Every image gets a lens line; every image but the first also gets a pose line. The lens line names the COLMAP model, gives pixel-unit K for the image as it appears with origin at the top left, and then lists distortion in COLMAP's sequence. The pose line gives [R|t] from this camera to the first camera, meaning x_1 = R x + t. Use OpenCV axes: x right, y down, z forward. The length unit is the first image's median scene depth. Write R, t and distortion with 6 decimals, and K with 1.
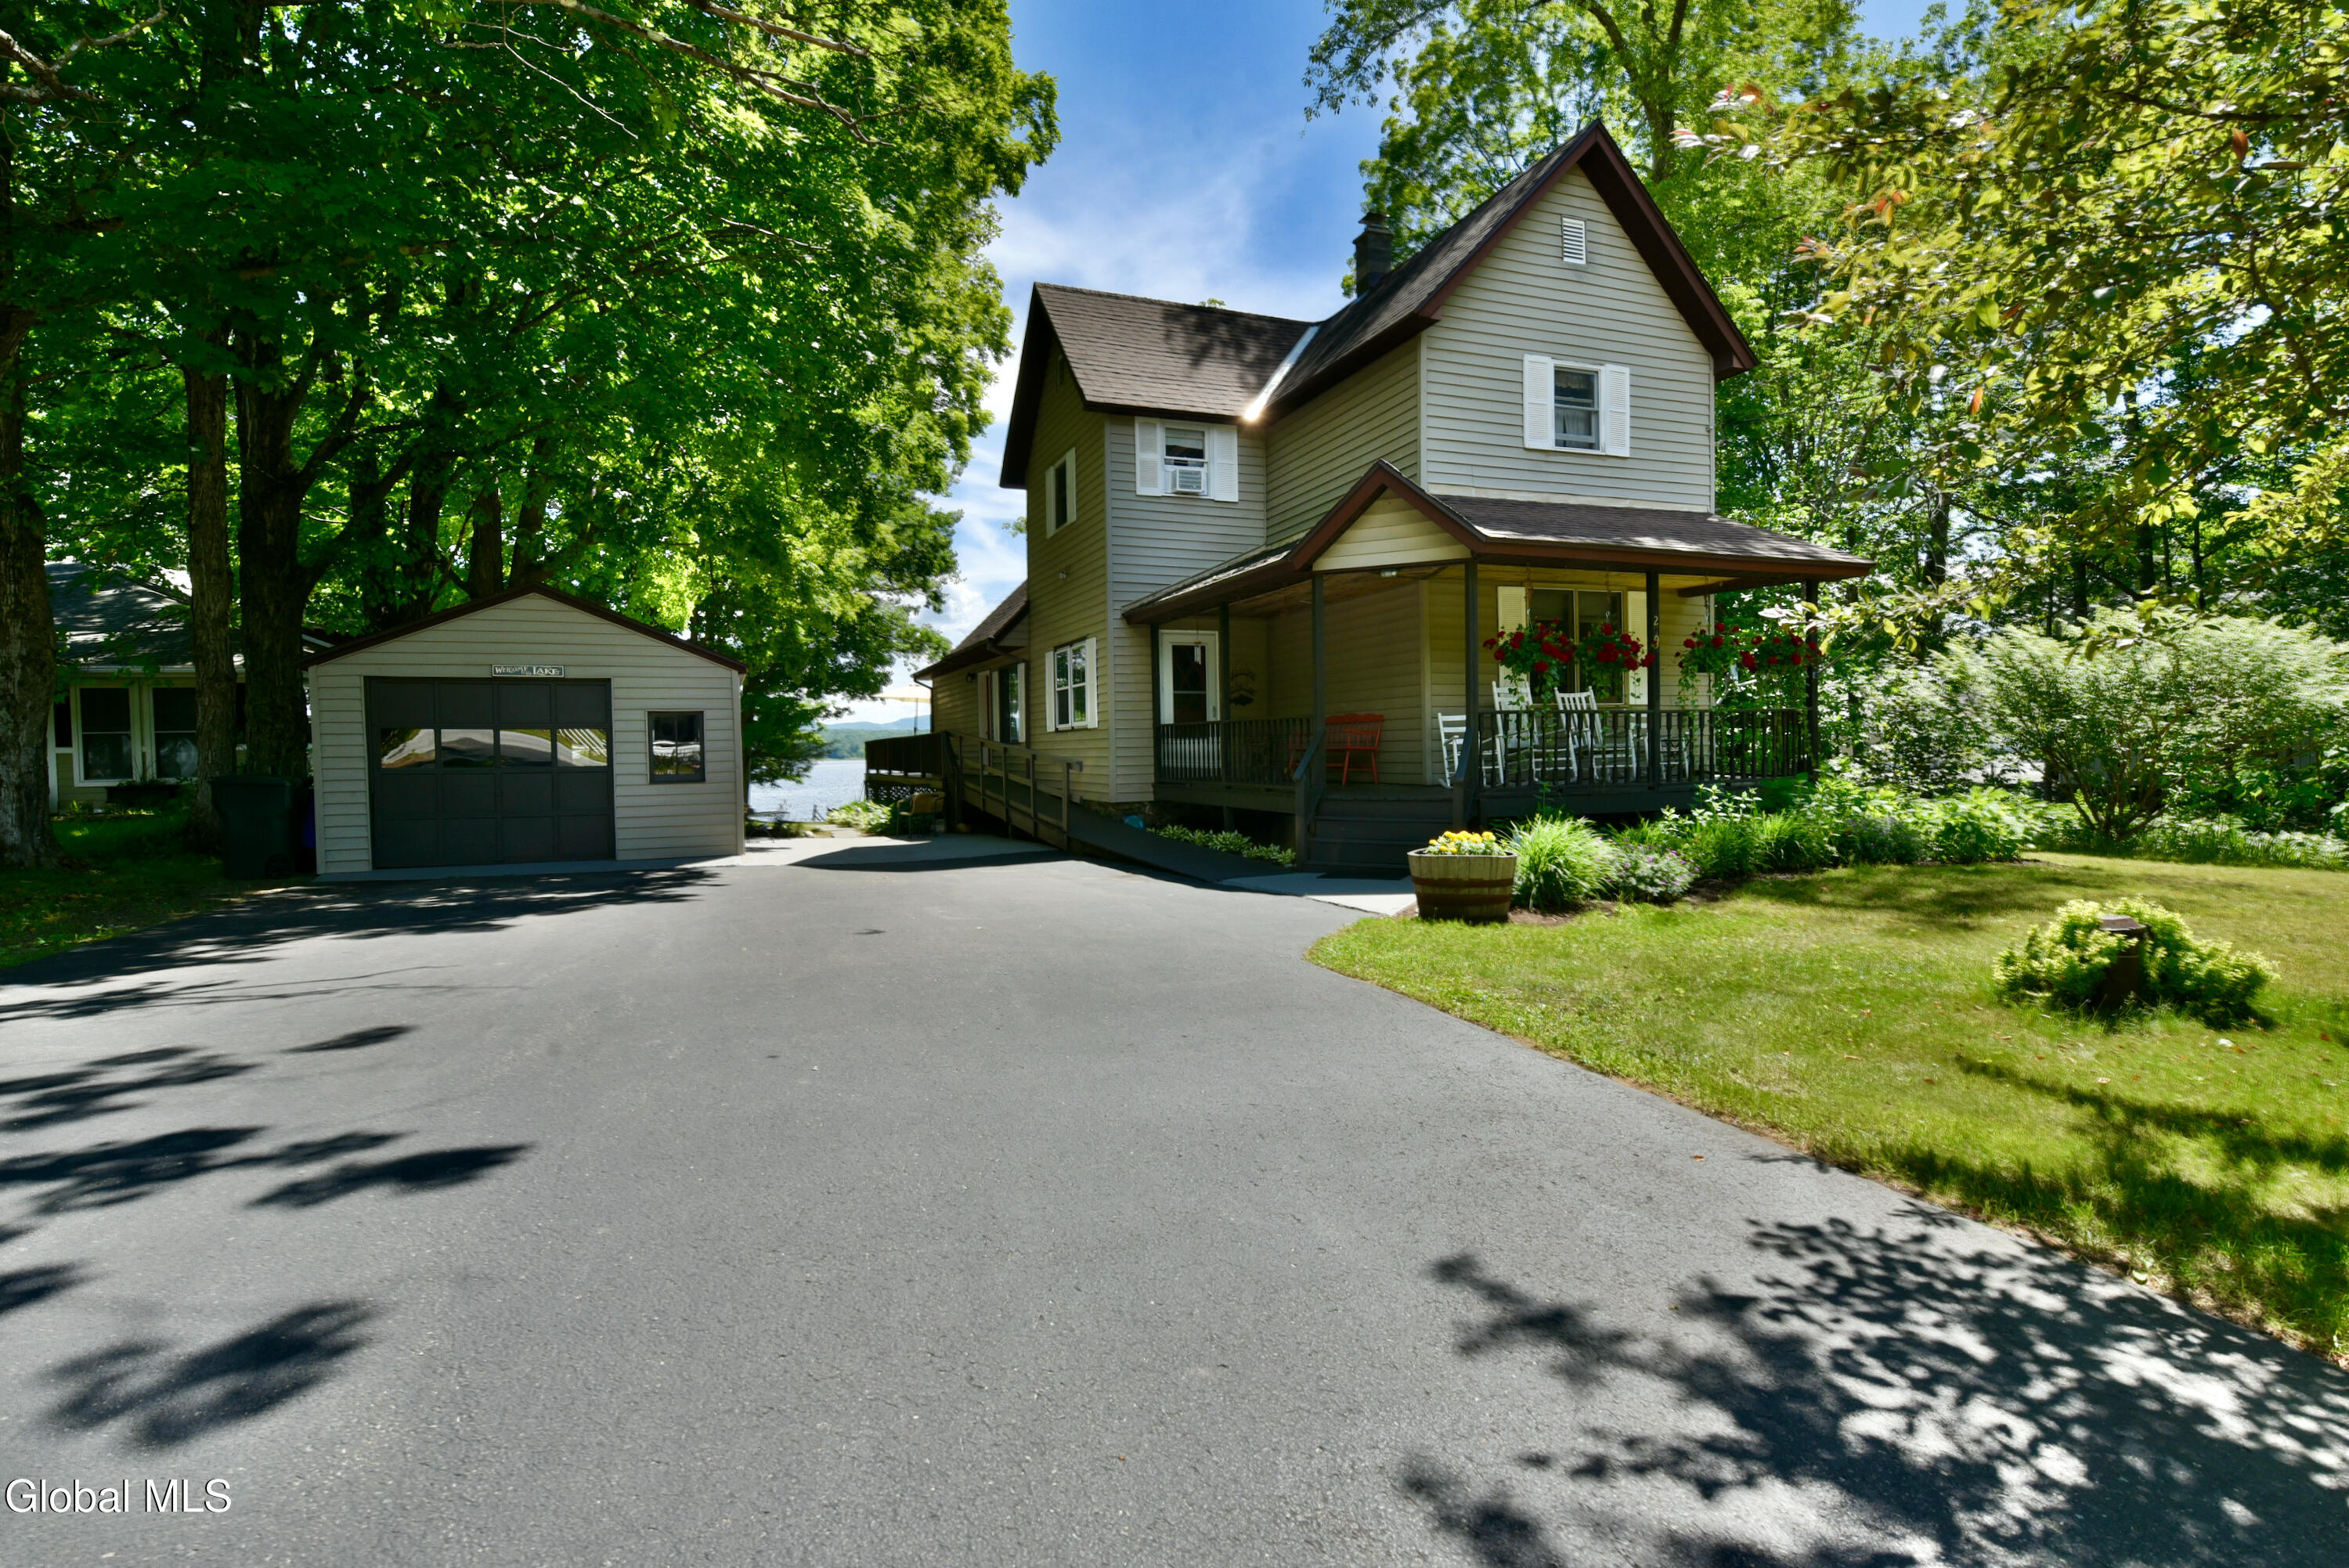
lens RADIAL K [[1122.6, 0, 1203.2], [0, 1122.6, 788.6], [0, 0, 1]] dist [-0.017150, -0.000883]
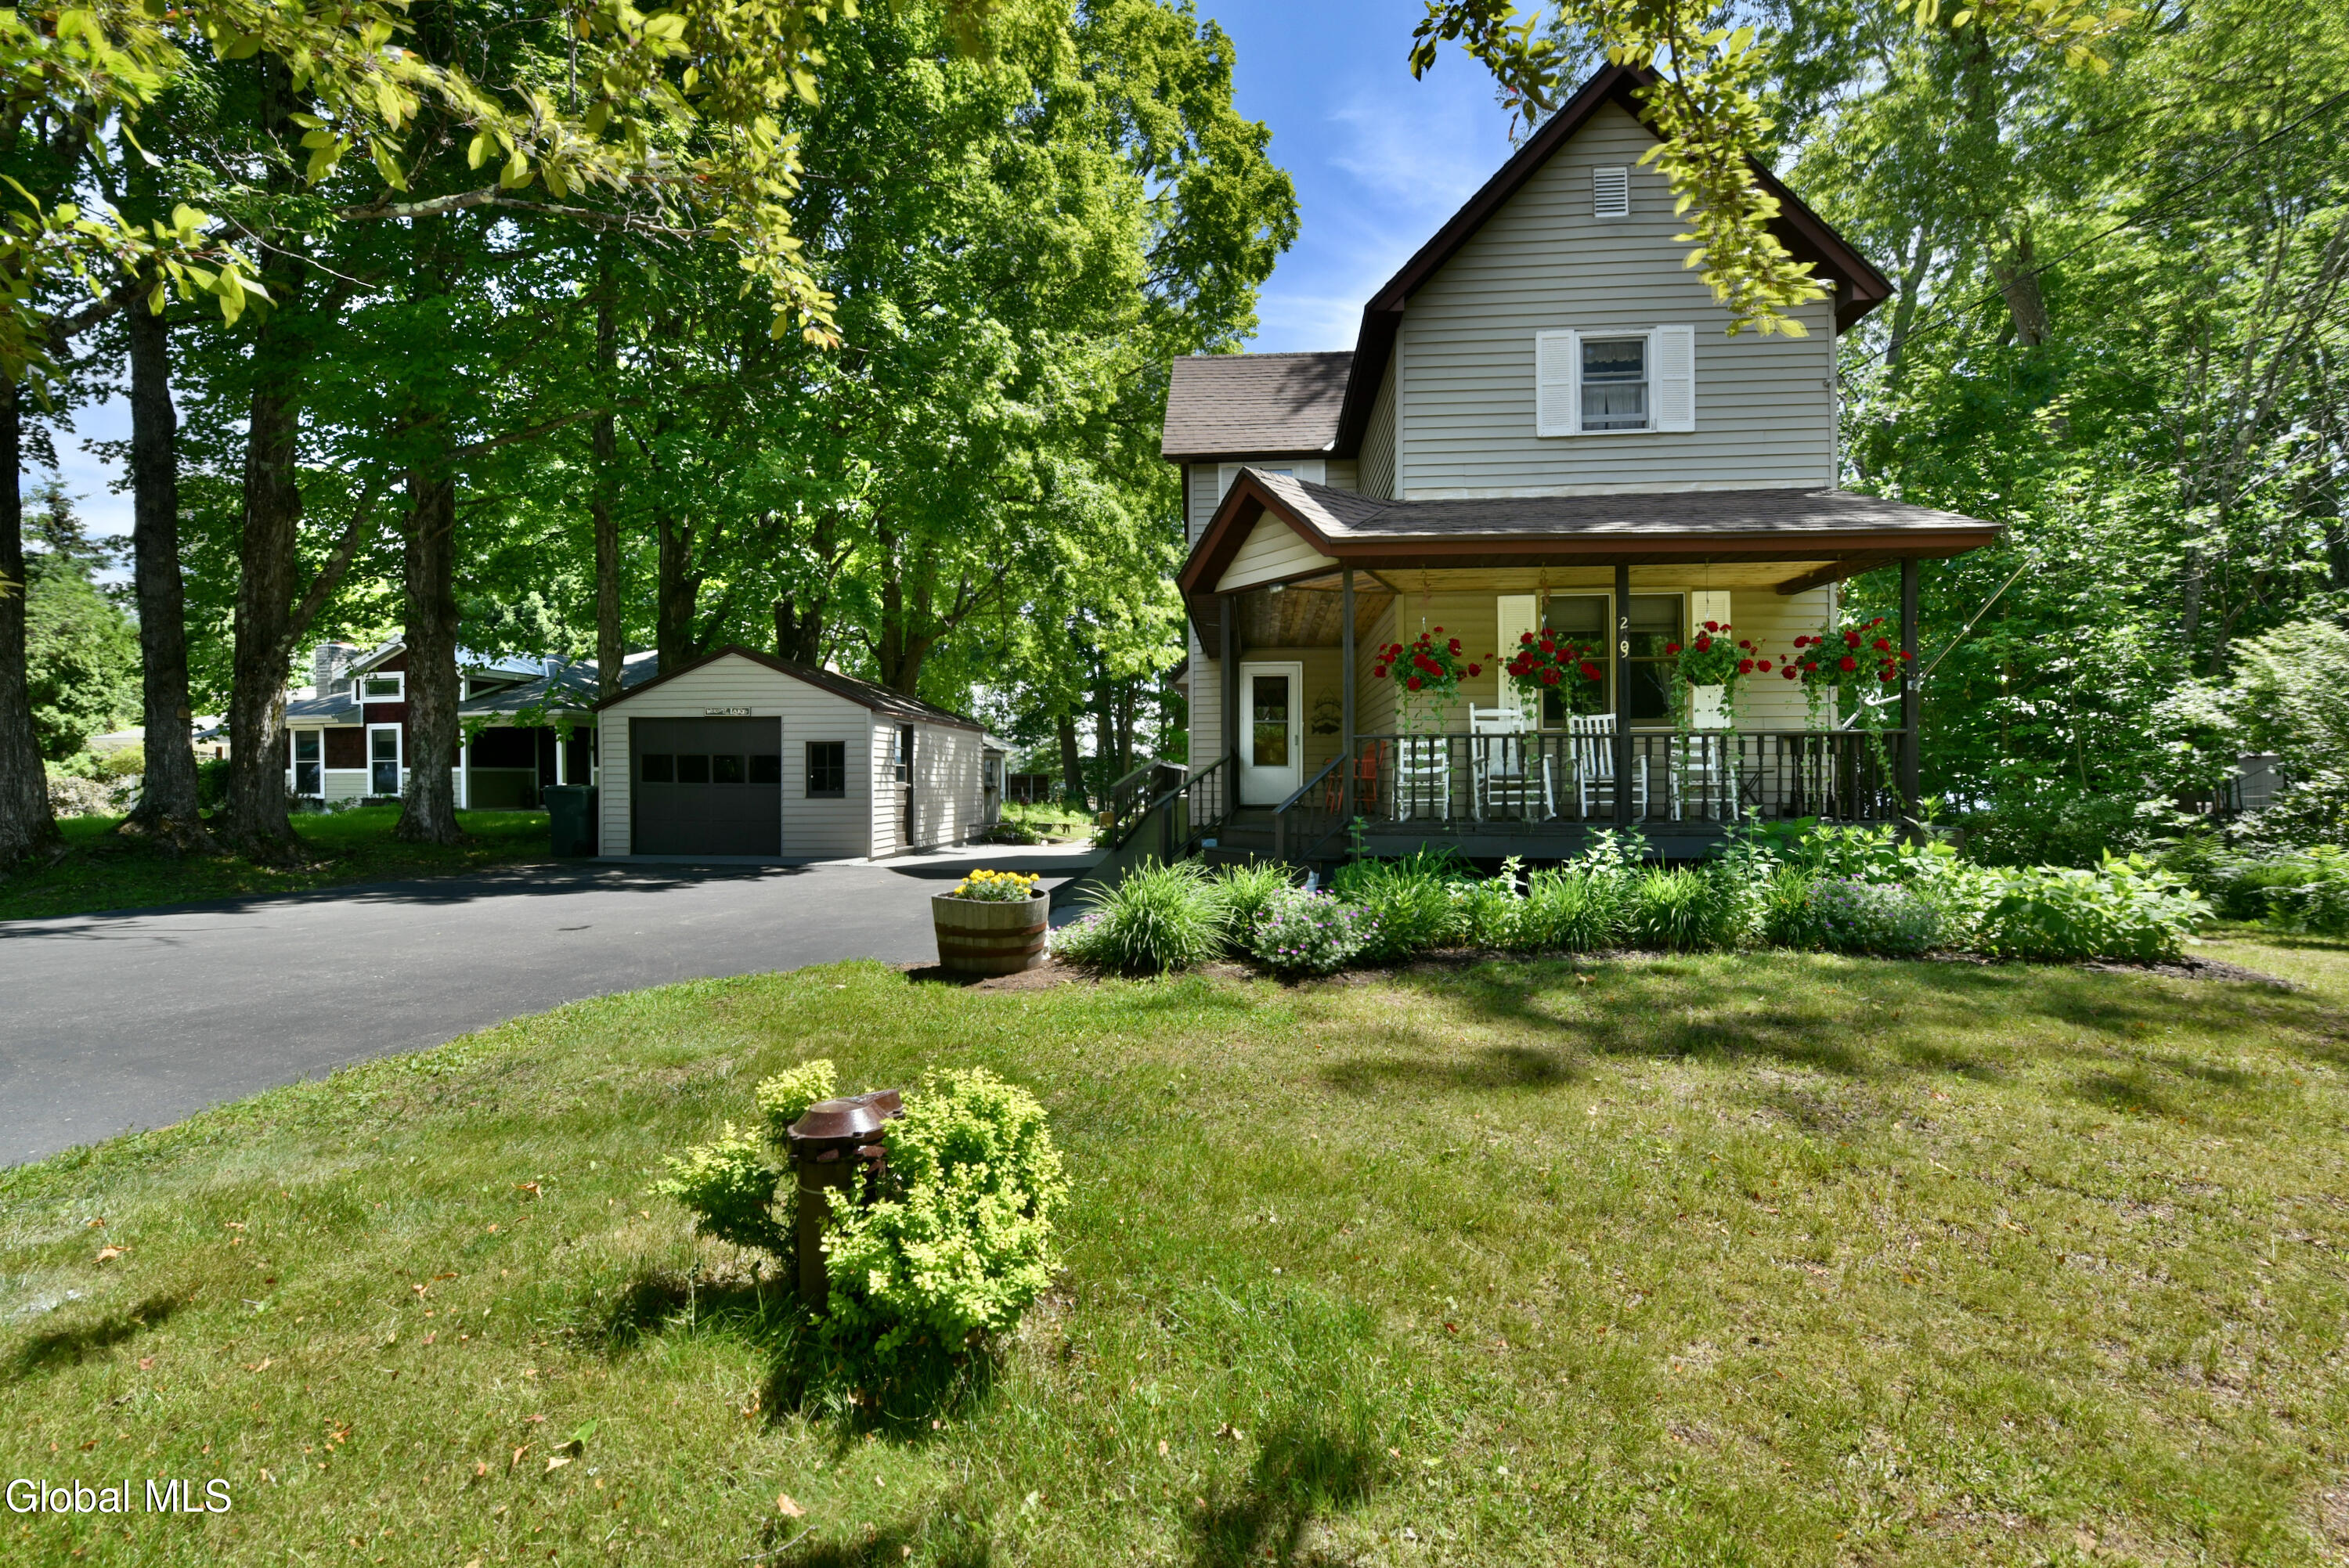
lens RADIAL K [[957.3, 0, 1185.5], [0, 957.3, 792.8], [0, 0, 1]] dist [-0.013124, -0.003307]
pose [[0.897322, 0.018883, -0.440972, 0.366997], [-0.026121, 0.999605, -0.010348, -0.010199], [0.440603, 0.020804, 0.897461, 0.206448]]
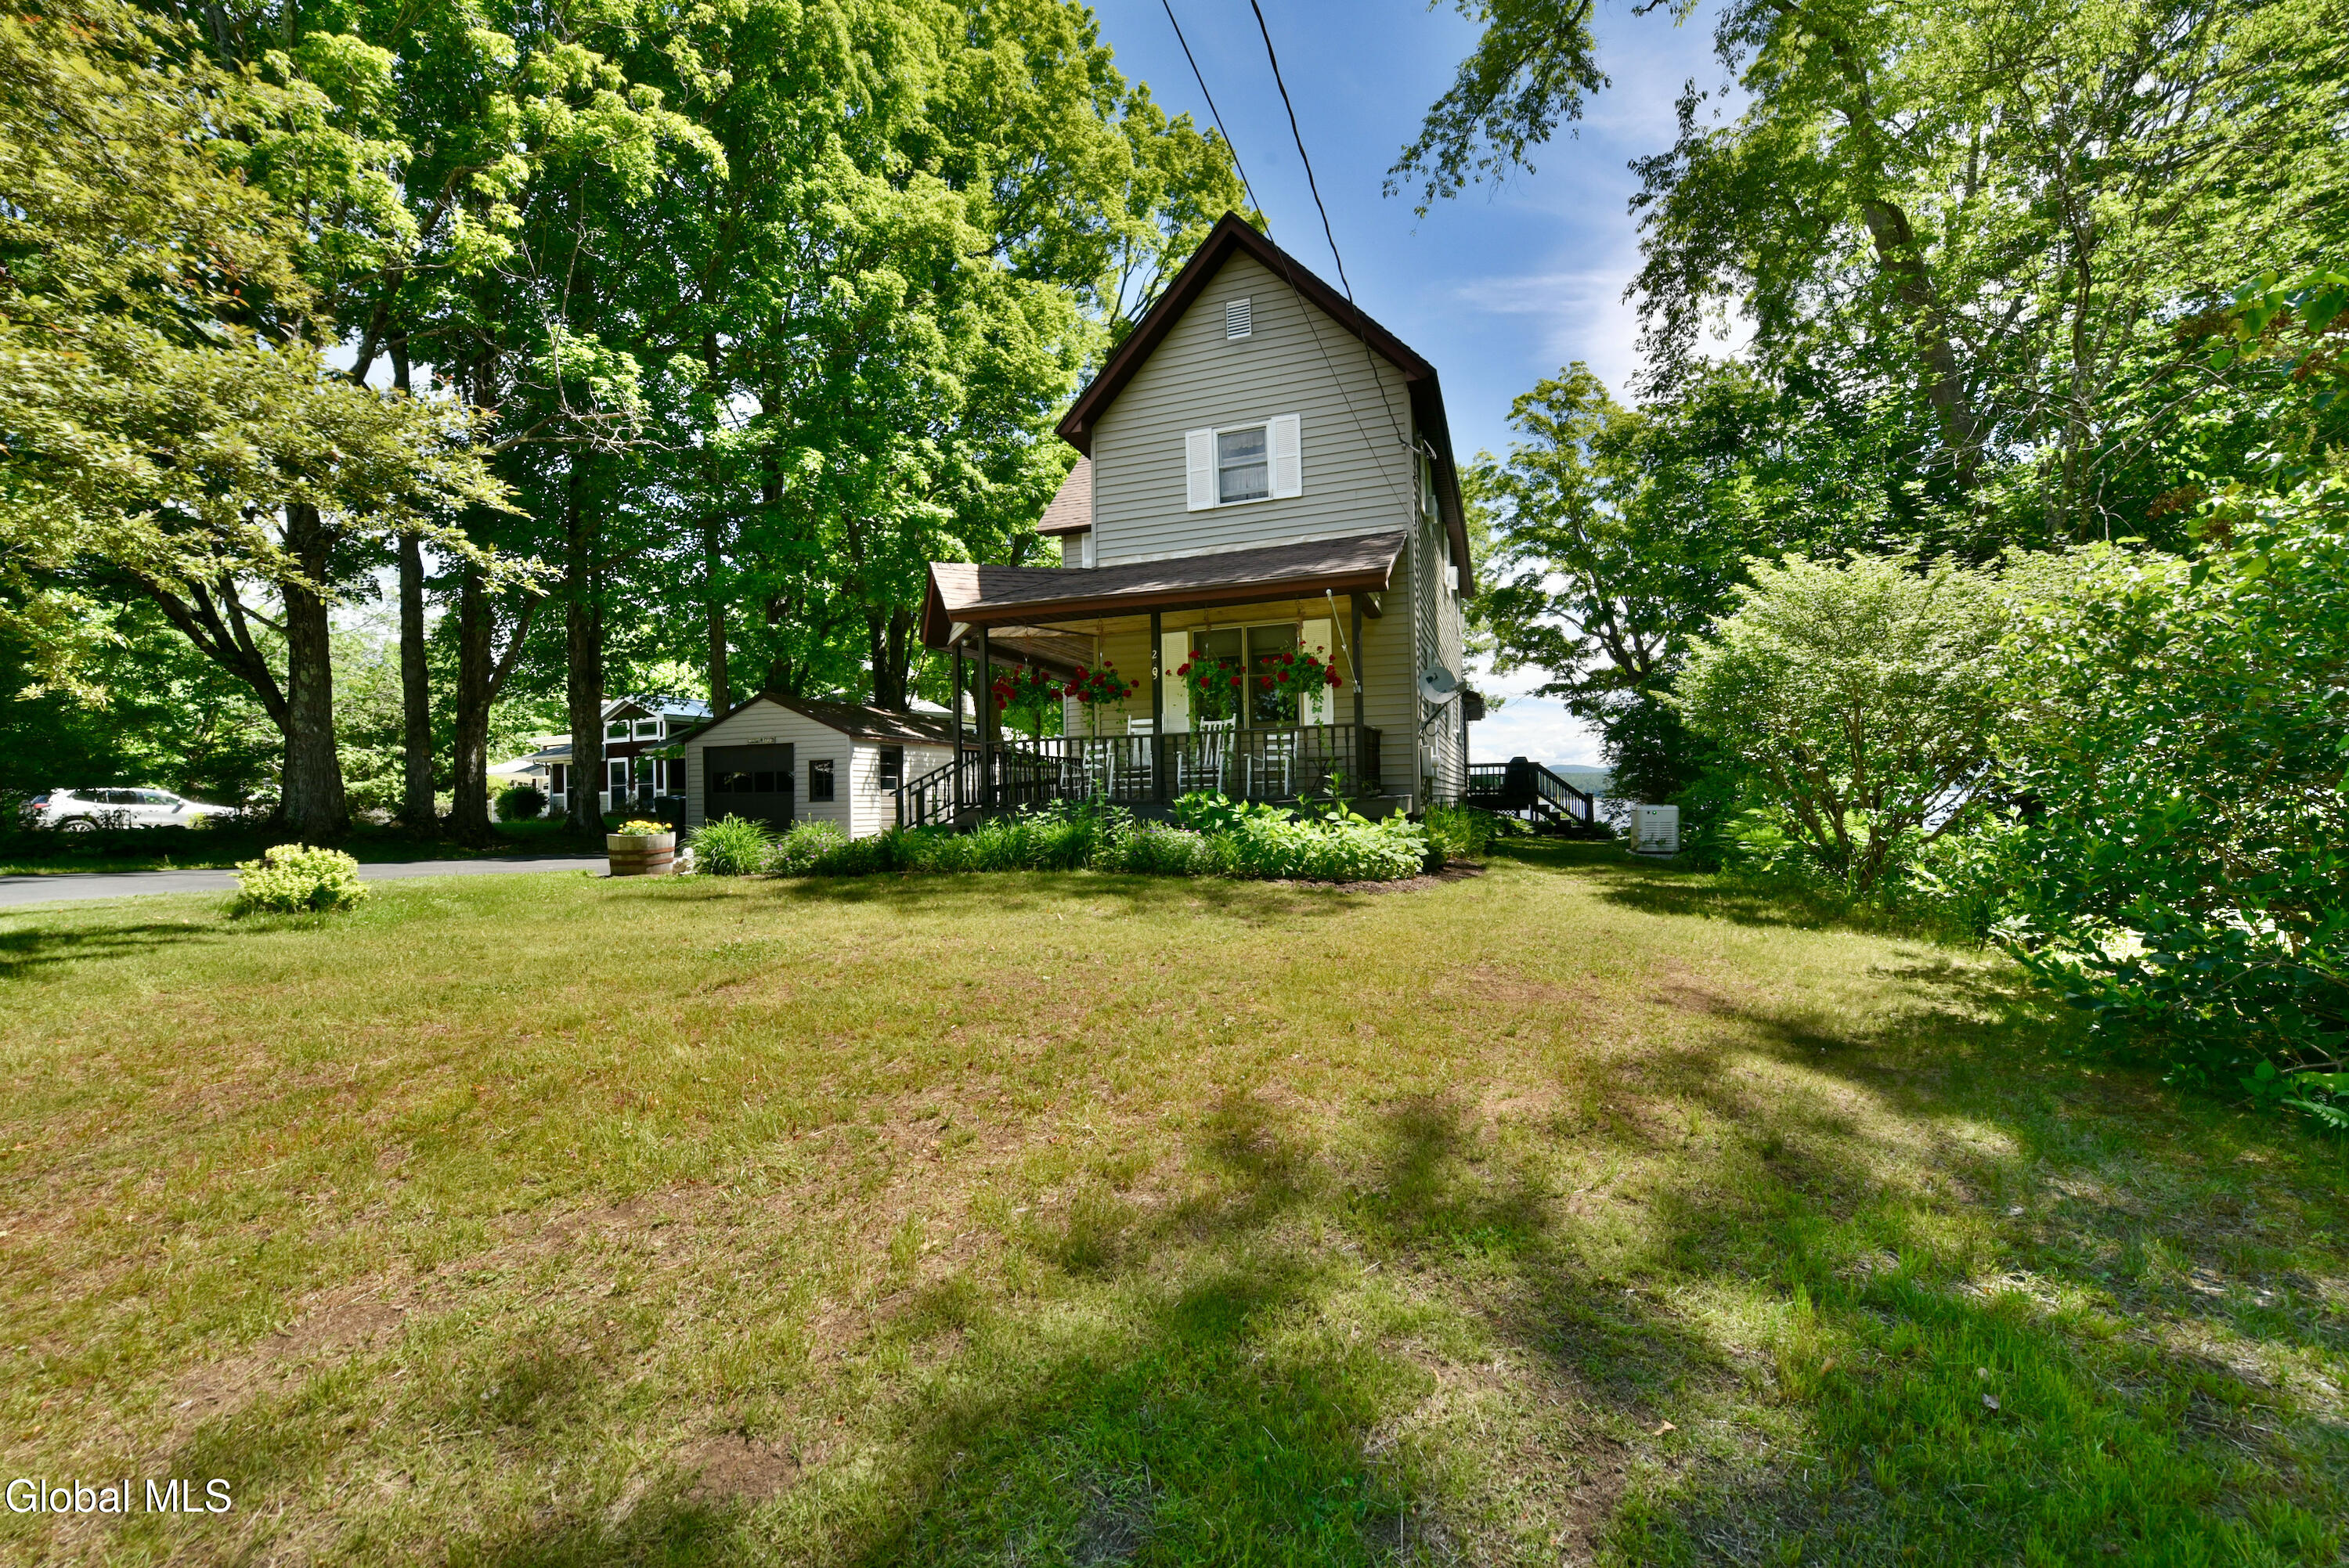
lens RADIAL K [[957.3, 0, 1223.0], [0, 957.3, 796.2], [0, 0, 1]] dist [-0.013124, -0.003307]
pose [[0.768622, -0.004835, -0.639685, 0.927192], [-0.011614, 0.999701, -0.021510, 0.010715], [0.639598, 0.023962, 0.768336, 0.263599]]
